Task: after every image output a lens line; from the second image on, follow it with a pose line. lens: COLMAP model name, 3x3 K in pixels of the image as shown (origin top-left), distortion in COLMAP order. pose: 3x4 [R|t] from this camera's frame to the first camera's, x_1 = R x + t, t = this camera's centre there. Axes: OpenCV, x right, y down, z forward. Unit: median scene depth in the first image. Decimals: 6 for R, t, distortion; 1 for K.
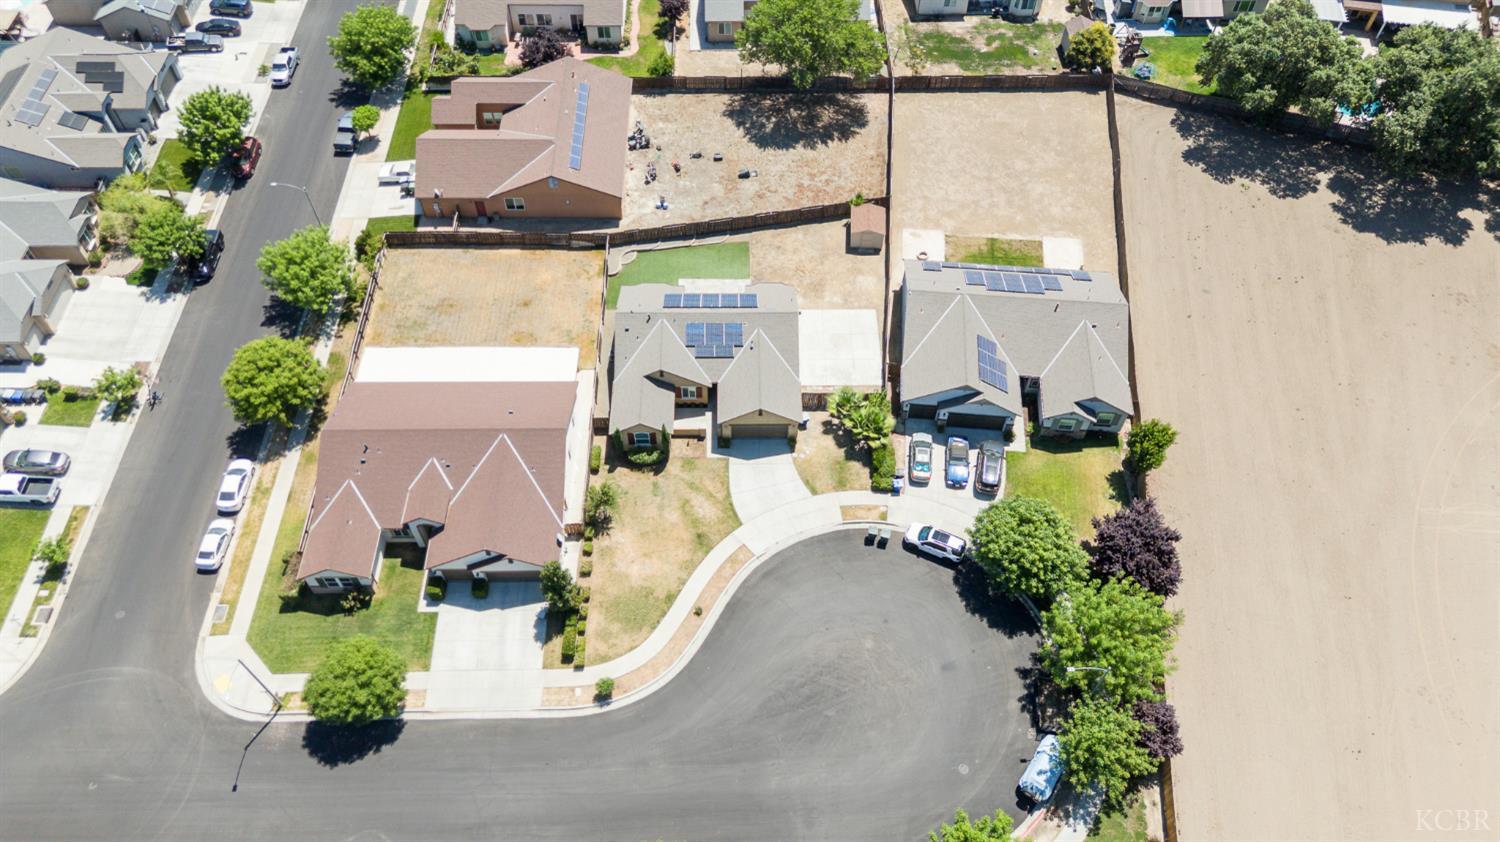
lens RADIAL K [[1104.3, 0, 750.0], [0, 1104.3, 421.0], [0, 0, 1]] dist [0.054903, -0.079222]
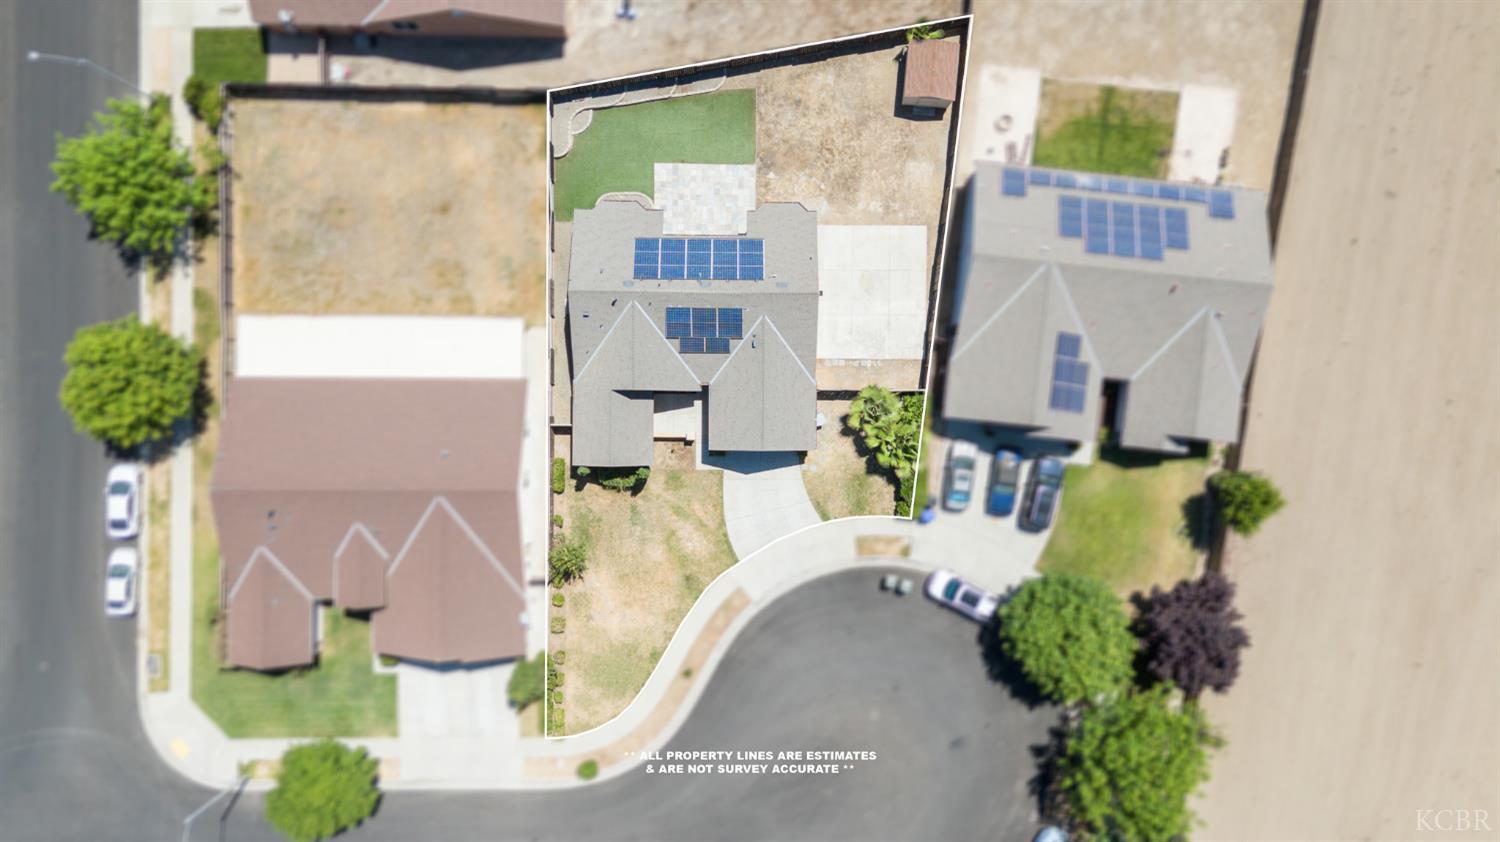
lens RADIAL K [[1104.3, 0, 750.0], [0, 1104.3, 421.0], [0, 0, 1]] dist [0.054903, -0.079222]
pose [[0.999800, 0.019941, 0.001293, -0.001170], [-0.016526, 0.788711, 0.614542, -0.500821], [0.011234, -0.614441, 0.788883, 0.387356]]
